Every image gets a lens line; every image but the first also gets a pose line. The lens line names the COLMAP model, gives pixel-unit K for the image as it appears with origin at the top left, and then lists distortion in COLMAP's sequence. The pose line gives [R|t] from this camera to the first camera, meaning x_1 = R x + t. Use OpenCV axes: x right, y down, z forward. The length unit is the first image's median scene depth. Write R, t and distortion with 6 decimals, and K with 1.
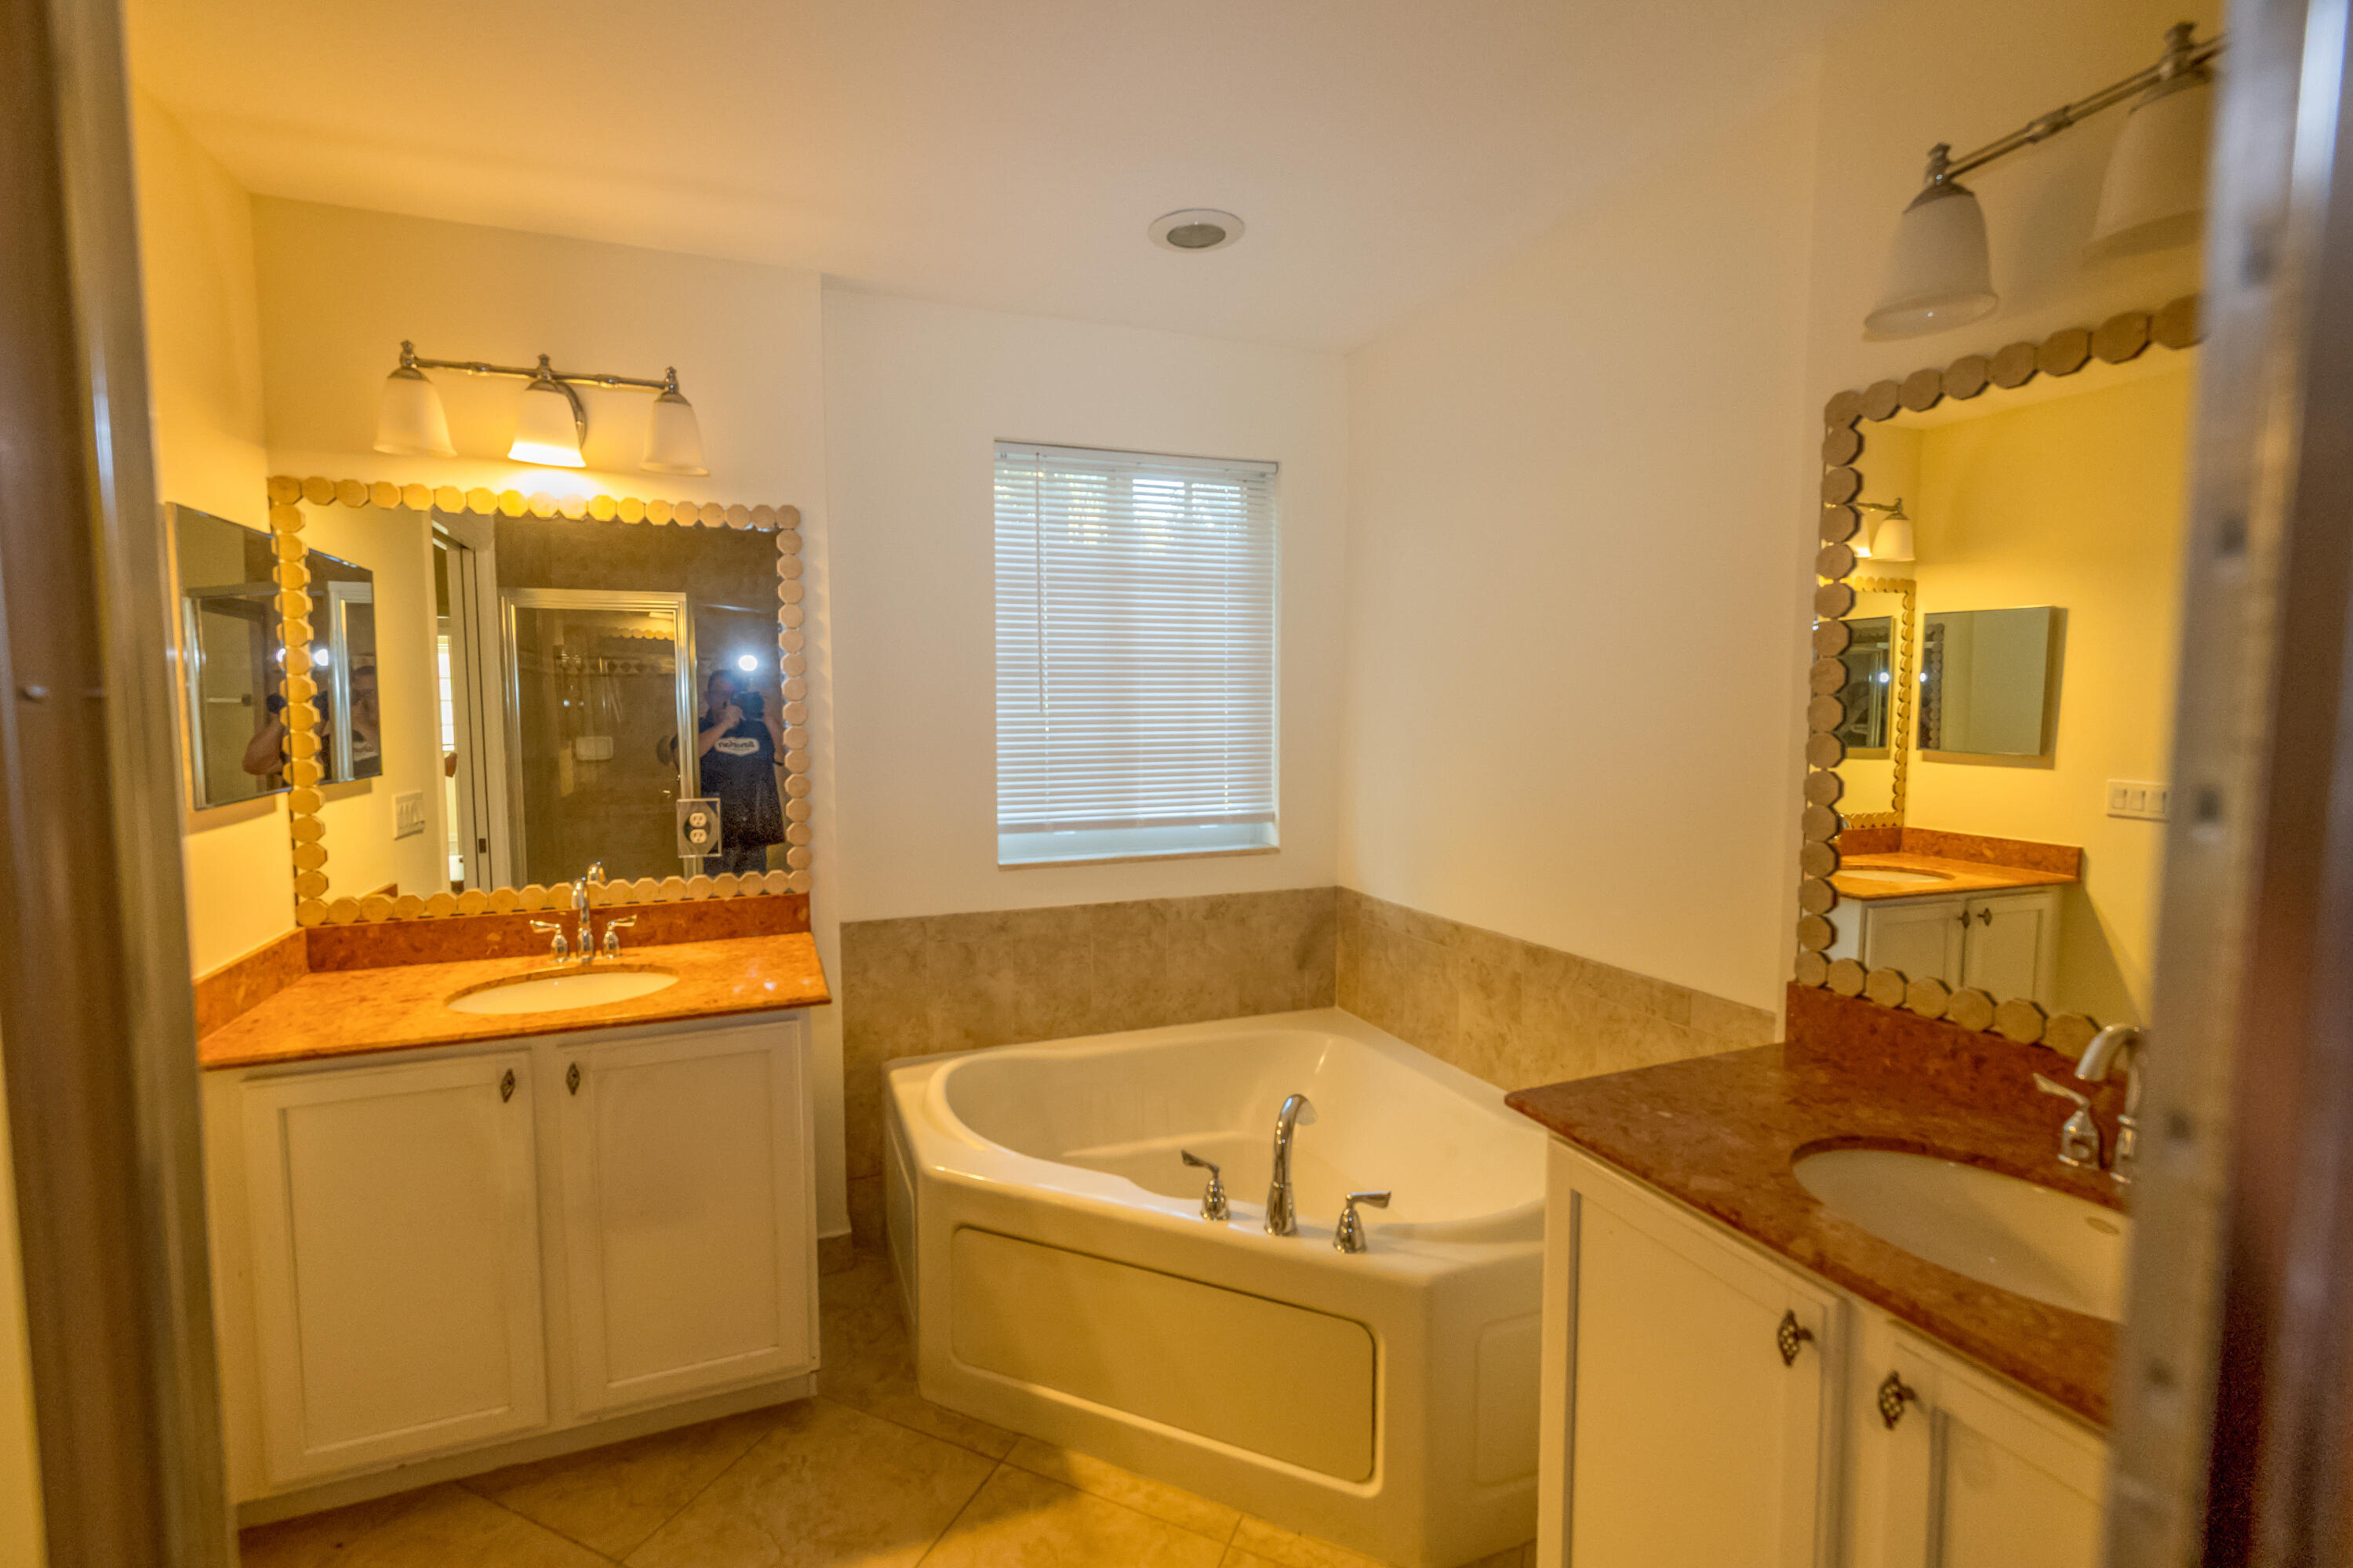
lens RADIAL K [[987.1, 0, 1139.3], [0, 987.1, 779.8], [0, 0, 1]] dist [0.003315, 0.000204]
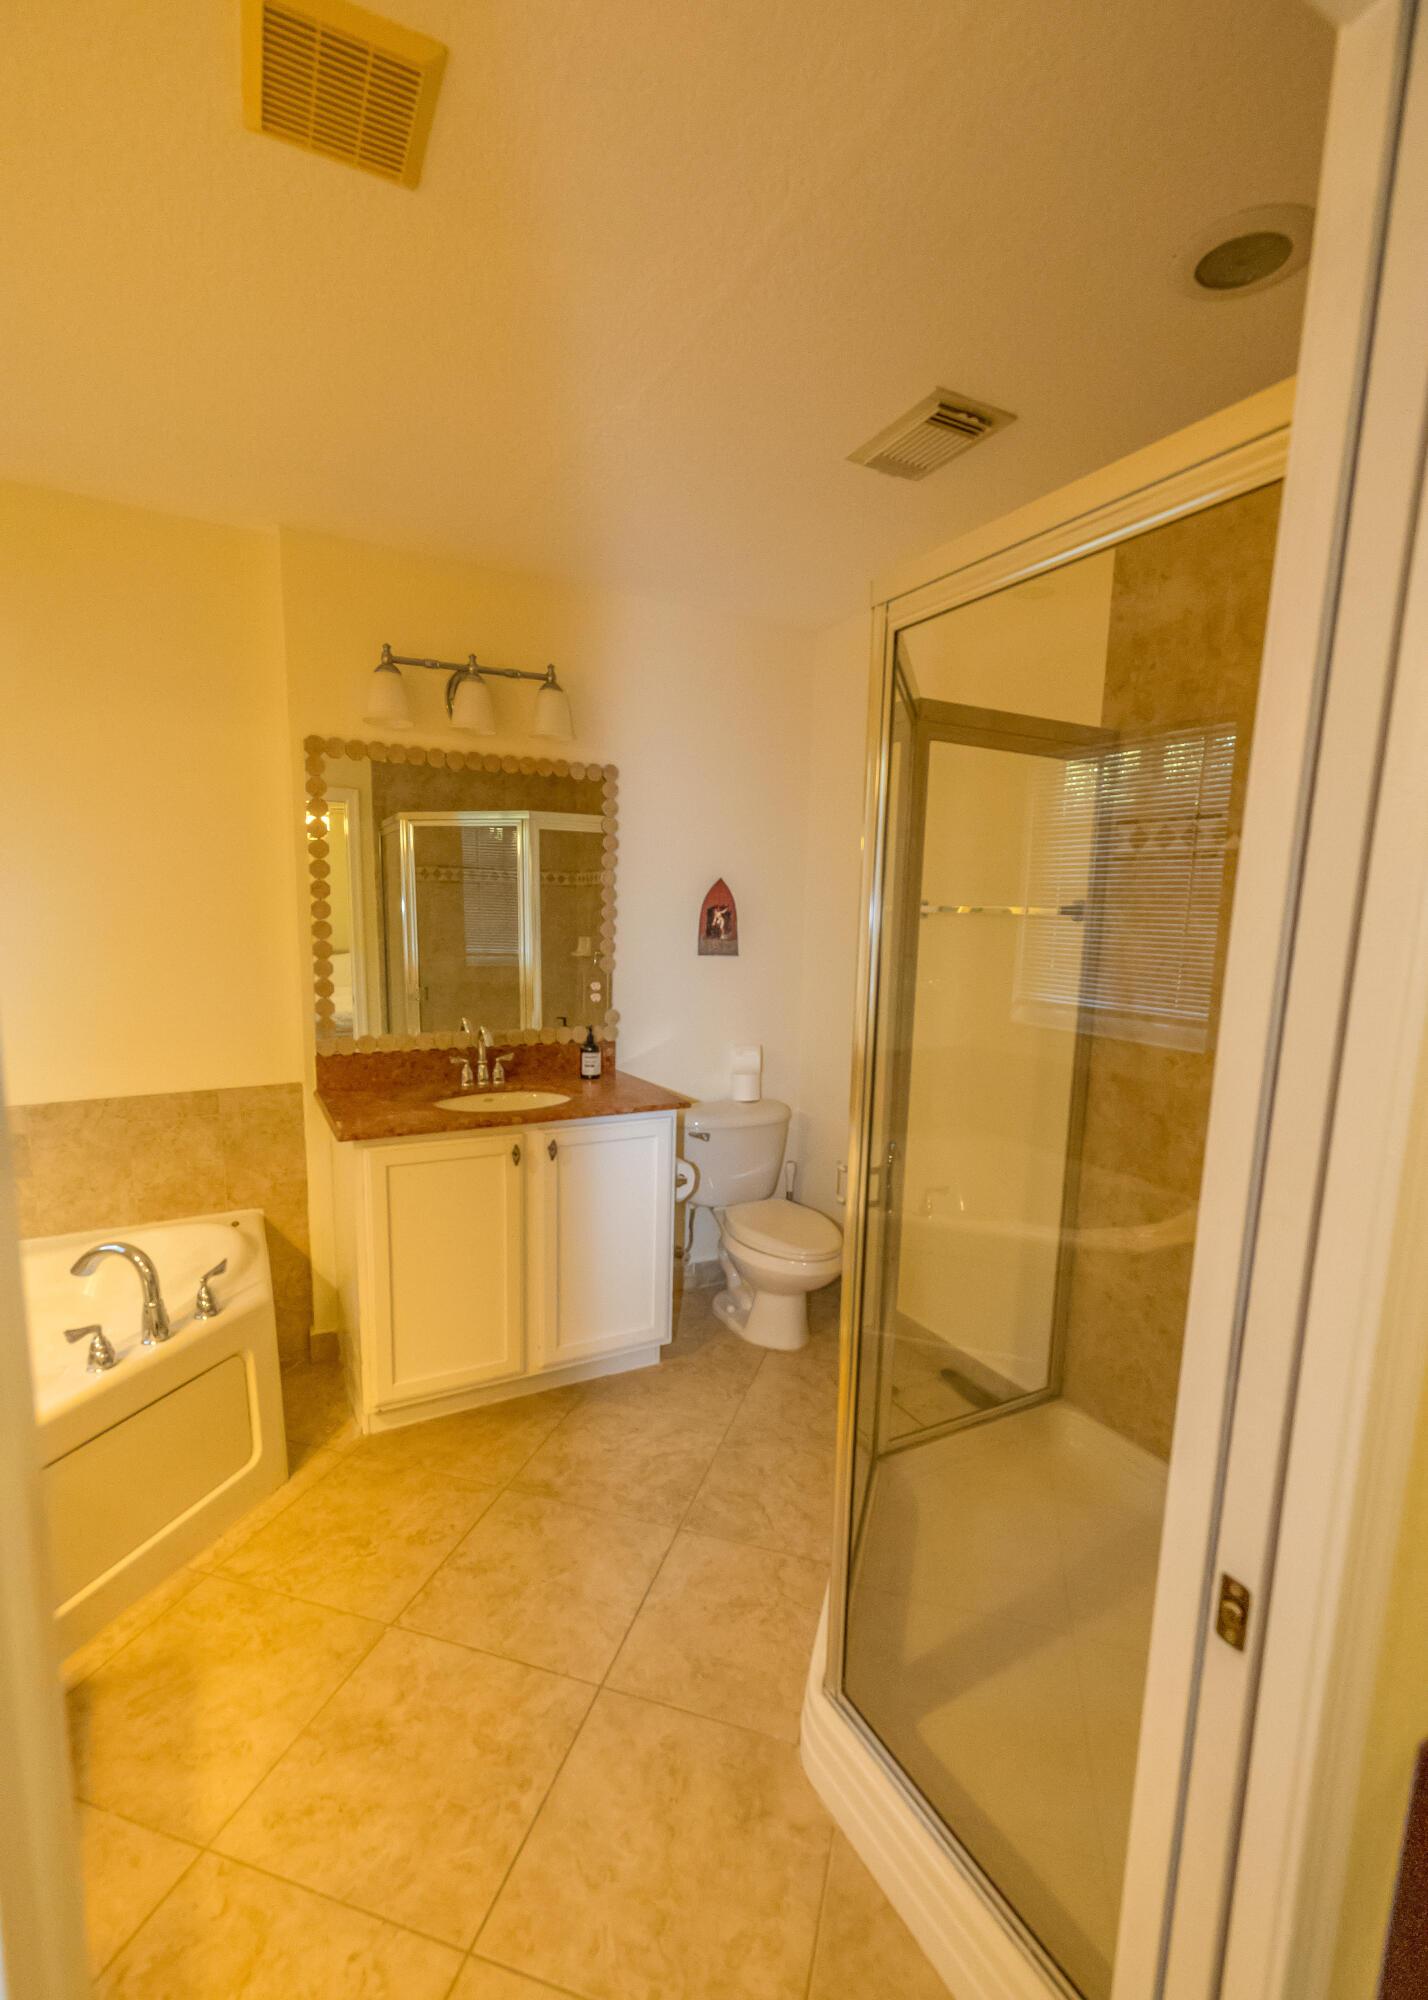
lens RADIAL K [[897.5, 0, 706.2], [0, 897.5, 1046.2], [0, 0, 1]] dist [-0.003465, -0.001811]
pose [[-0.127485, -0.149605, 0.980493, -0.745720], [0.052086, 0.986185, 0.157246, -0.027488], [-0.990472, 0.071116, -0.117931, 0.339239]]
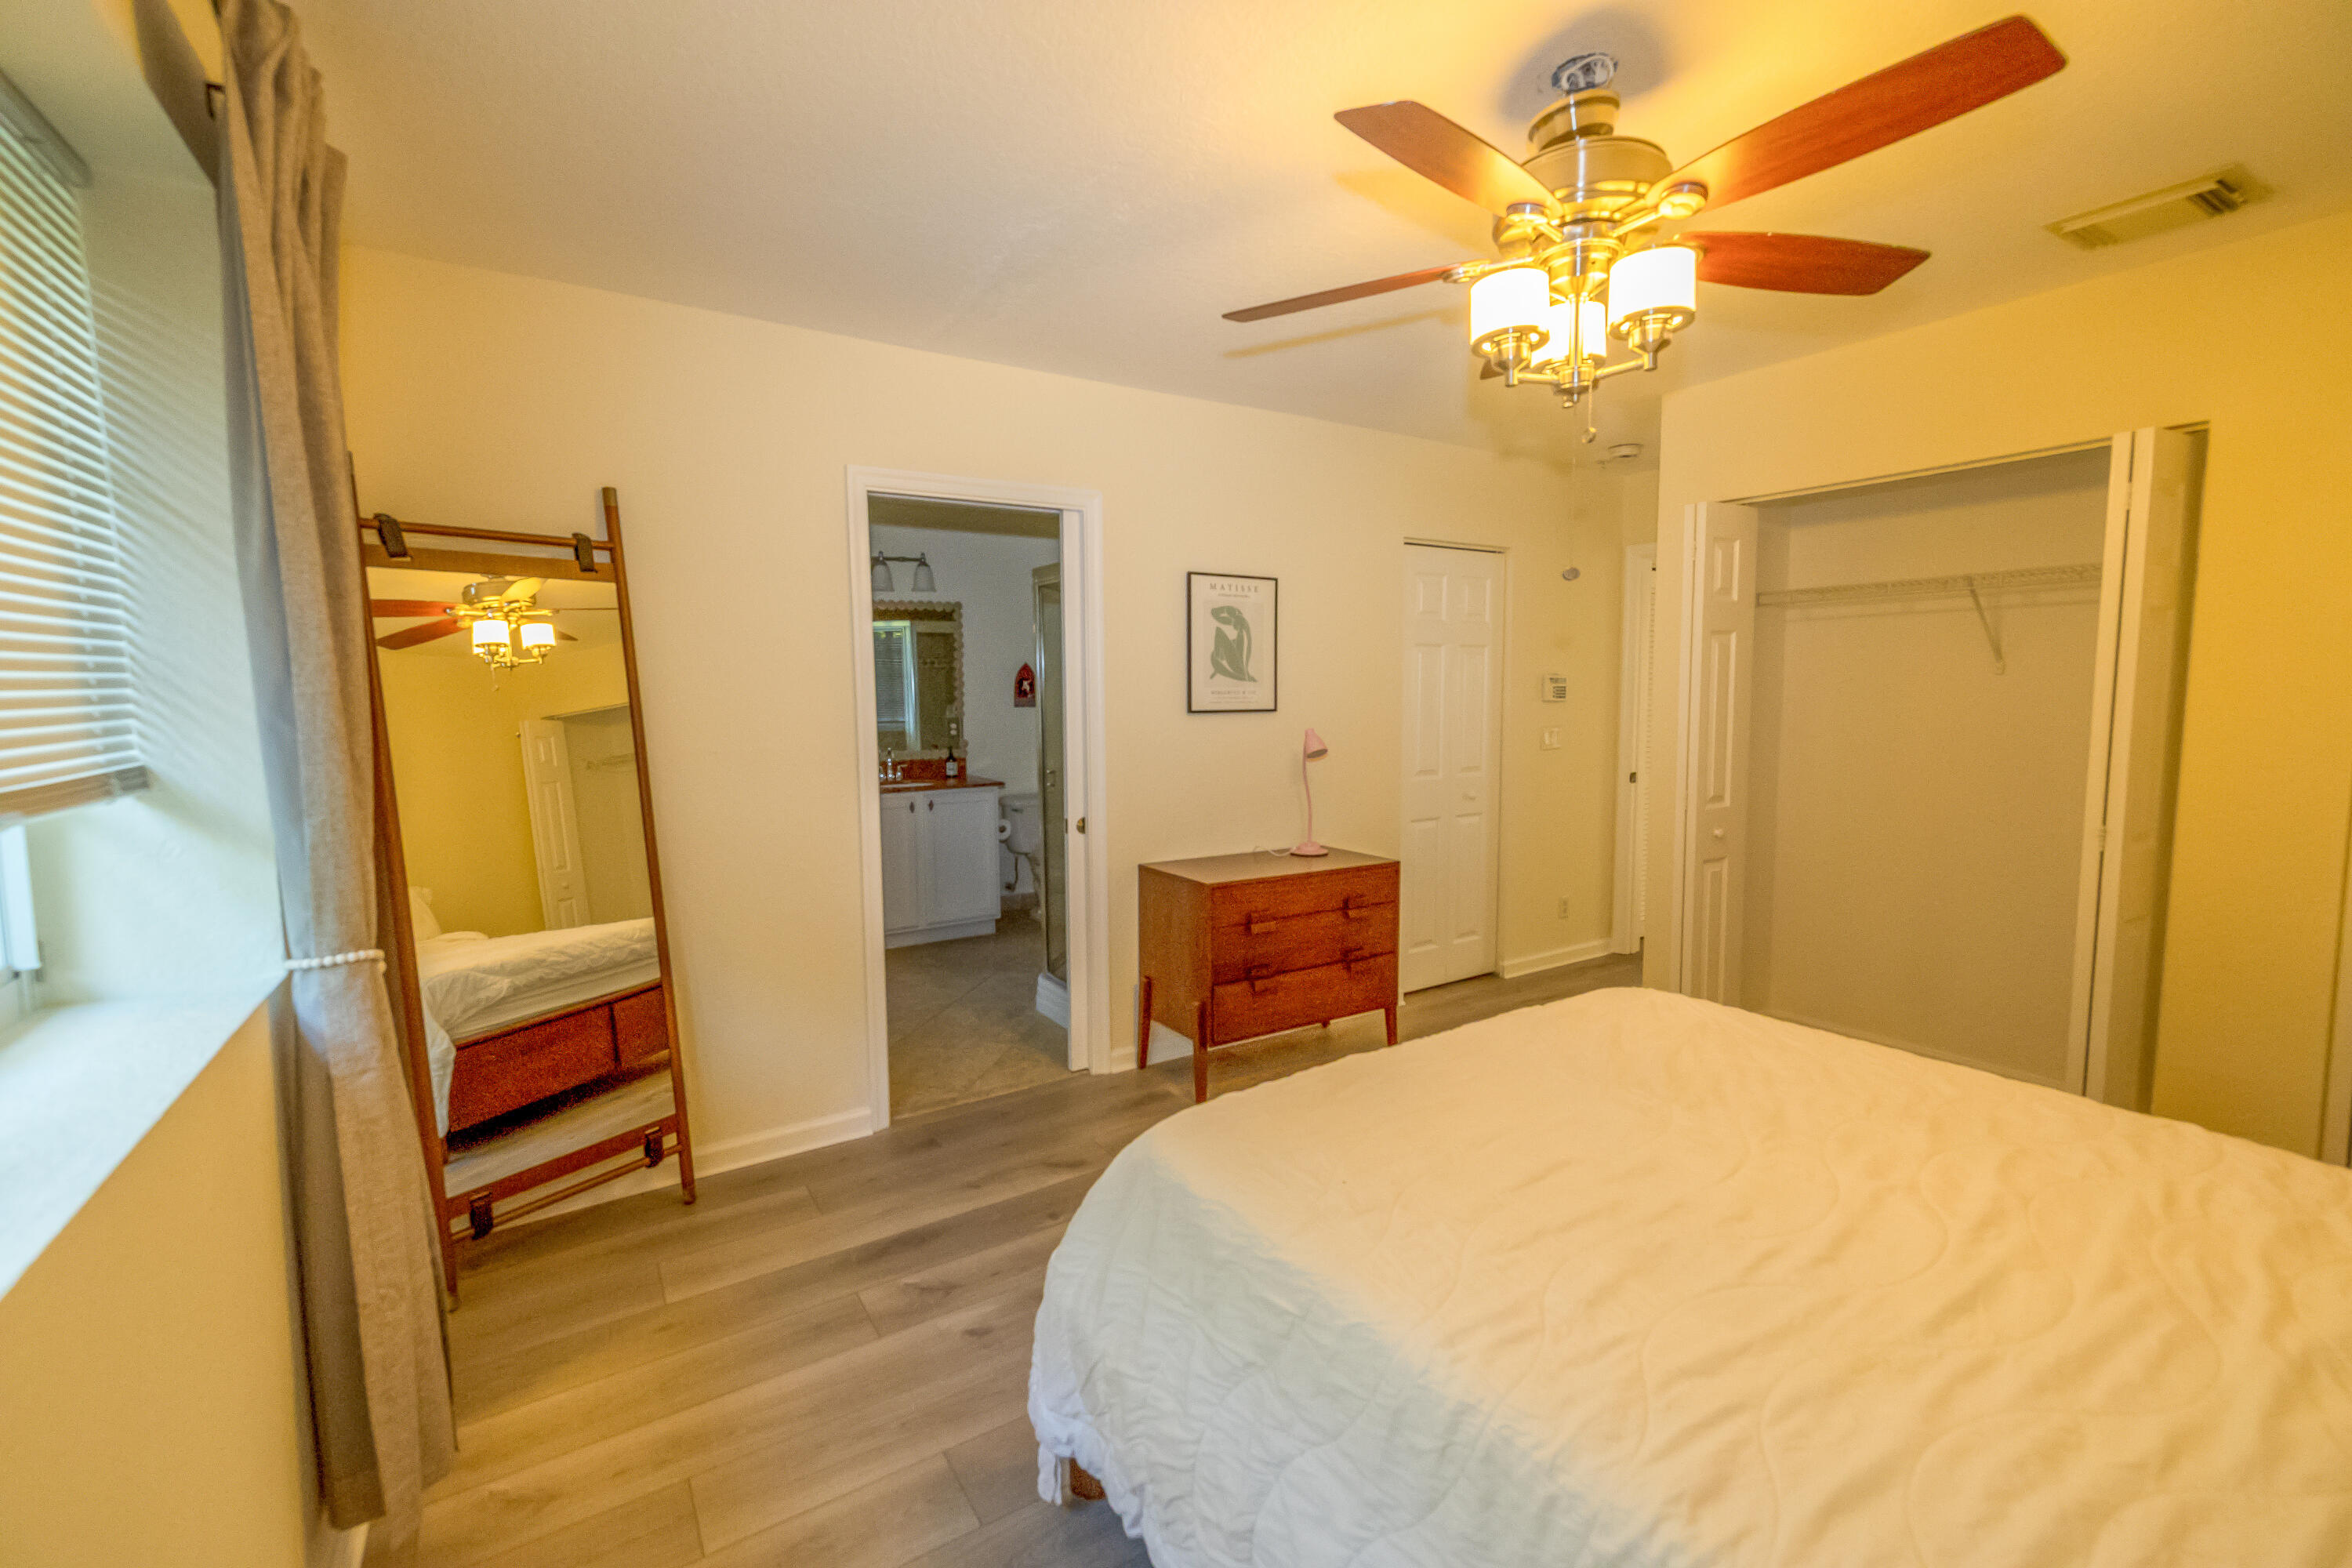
lens RADIAL K [[986.7, 0, 1172.2], [0, 986.7, 773.0], [0, 0, 1]] dist [0.003315, 0.000204]
pose [[-0.204760, -0.082641, 0.975317, -2.021214], [0.083166, 0.991357, 0.101460, -0.006260], [-0.975273, 0.101888, -0.196118, 0.299138]]
